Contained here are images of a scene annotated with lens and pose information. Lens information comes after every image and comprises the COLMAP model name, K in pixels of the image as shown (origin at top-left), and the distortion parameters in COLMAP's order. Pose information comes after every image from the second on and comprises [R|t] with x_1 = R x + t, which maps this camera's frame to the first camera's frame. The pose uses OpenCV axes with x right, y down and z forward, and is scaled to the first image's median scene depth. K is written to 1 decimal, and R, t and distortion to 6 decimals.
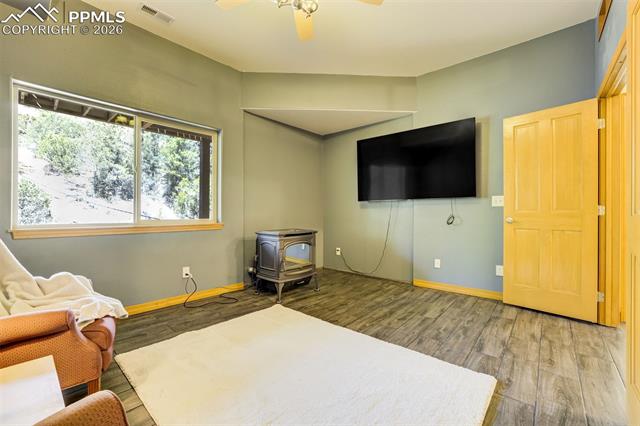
lens RADIAL K [[275.1, 0, 320.4], [0, 275.1, 212.6], [0, 0, 1]] dist [-0.019557, 0.001442]
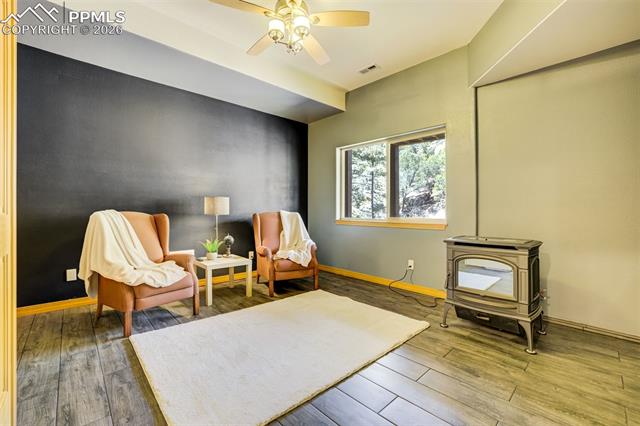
lens RADIAL K [[275.1, 0, 321.5], [0, 275.1, 211.4], [0, 0, 1]] dist [-0.019557, 0.001442]
pose [[-0.111908, -0.005729, -0.993702, 0.686021], [-0.003843, 0.999978, -0.005332, 0.002874], [0.993711, 0.003222, -0.111928, 0.753096]]
